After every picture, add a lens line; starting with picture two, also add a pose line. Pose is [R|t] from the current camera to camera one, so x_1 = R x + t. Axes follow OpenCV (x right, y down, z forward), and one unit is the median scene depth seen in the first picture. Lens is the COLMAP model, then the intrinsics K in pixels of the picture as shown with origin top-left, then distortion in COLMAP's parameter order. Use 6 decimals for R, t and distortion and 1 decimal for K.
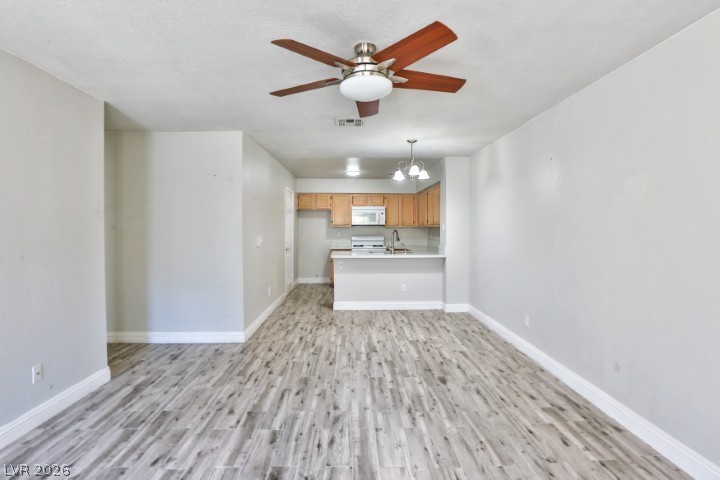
lens RADIAL K [[354.6, 0, 363.7], [0, 354.6, 230.5], [0, 0, 1]] dist [-0.060368, 0.028103]
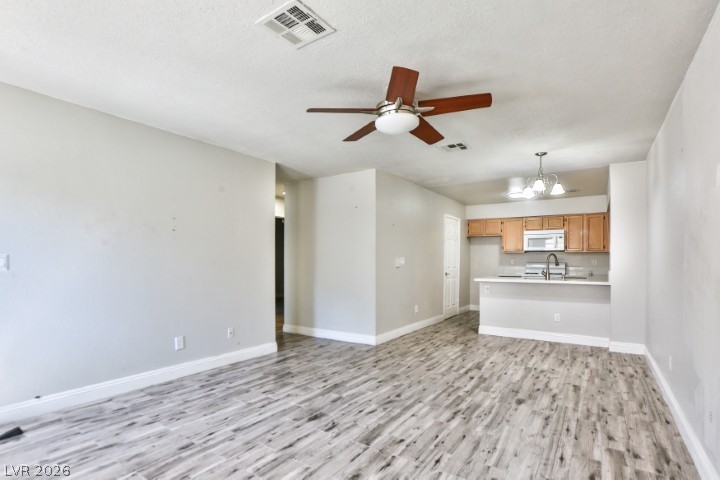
lens RADIAL K [[367.8, 0, 358.4], [0, 367.8, 260.0], [0, 0, 1]] dist [-0.060507, 0.032727]
pose [[0.810627, 0.000440, -0.585563, 0.434249], [-0.008293, 0.999908, -0.010729, 0.054710], [0.585504, 0.013554, 0.810556, -0.060152]]
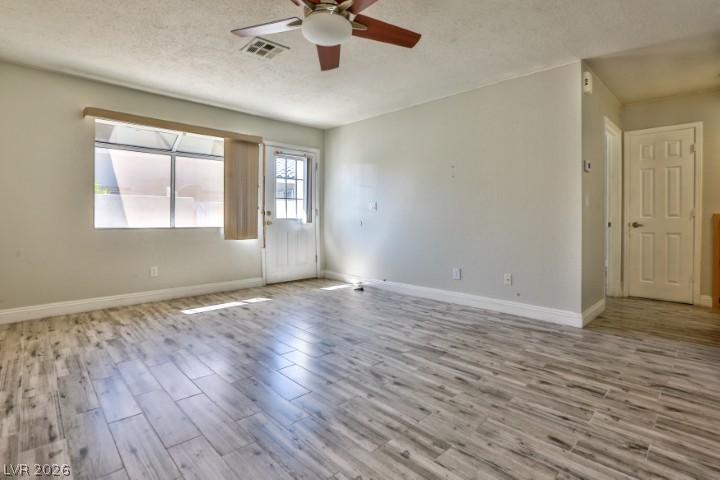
lens RADIAL K [[354.6, 0, 363.7], [0, 354.6, 230.5], [0, 0, 1]] dist [-0.060368, 0.028103]
pose [[-0.742562, 0.018765, -0.669514, 0.423080], [-0.012310, 0.999056, 0.041655, 0.099971], [0.669664, 0.039173, -0.741631, 1.260813]]
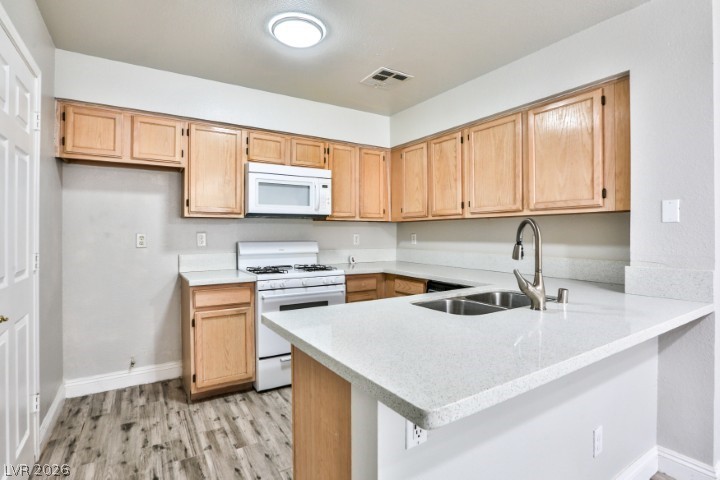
lens RADIAL K [[354.6, 0, 363.7], [0, 354.6, 230.5], [0, 0, 1]] dist [-0.060368, 0.028103]
pose [[0.860797, 0.002497, 0.508943, -0.291863], [0.006716, 0.999845, -0.016264, 0.022108], [-0.508904, 0.017418, 0.860647, 1.592858]]
